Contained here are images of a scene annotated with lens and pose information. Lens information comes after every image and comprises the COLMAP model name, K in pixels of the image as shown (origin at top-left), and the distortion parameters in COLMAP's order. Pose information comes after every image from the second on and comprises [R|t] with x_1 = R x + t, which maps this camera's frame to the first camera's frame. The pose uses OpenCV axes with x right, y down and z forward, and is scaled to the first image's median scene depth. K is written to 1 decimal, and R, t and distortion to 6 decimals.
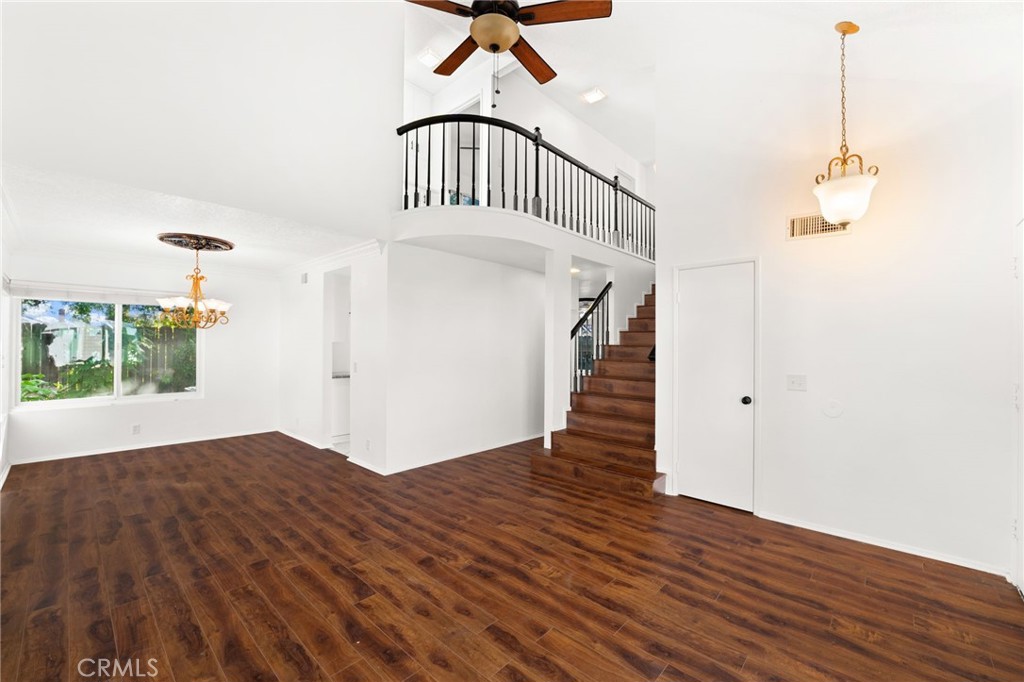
lens RADIAL K [[412.2, 0, 513.3], [0, 412.2, 341.4], [0, 0, 1]] dist [-0.001098, -0.000059]
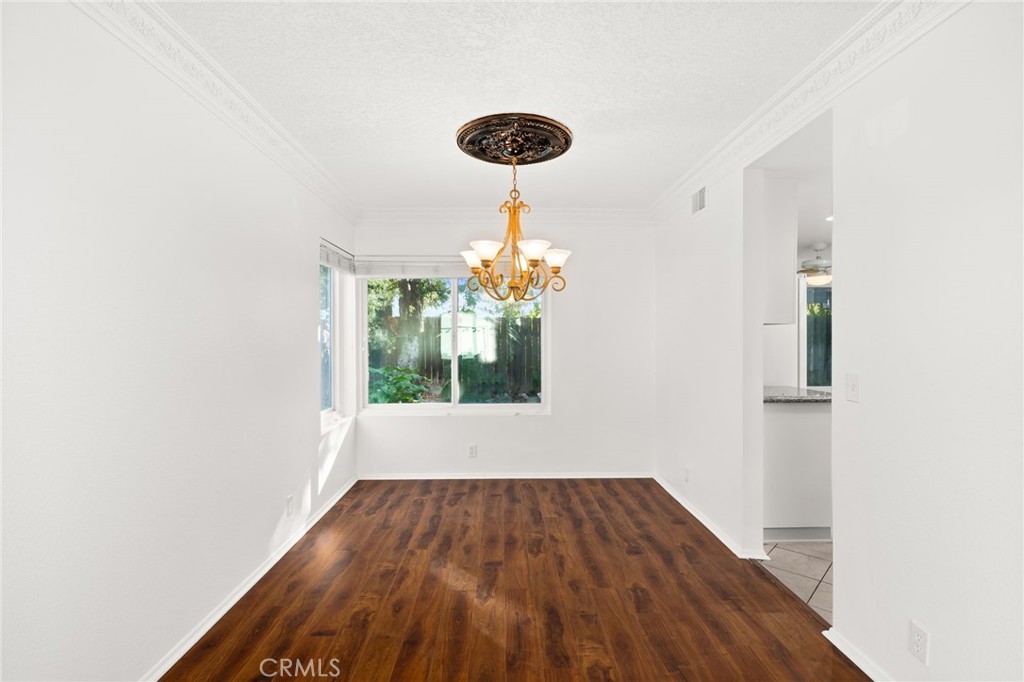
lens RADIAL K [[412.2, 0, 514.5], [0, 412.2, 342.6], [0, 0, 1]] dist [-0.001098, -0.000059]
pose [[0.665968, -0.003910, -0.745970, -0.345457], [0.008949, 0.999956, 0.002748, 0.022349], [0.745926, -0.008505, 0.665974, 0.605537]]
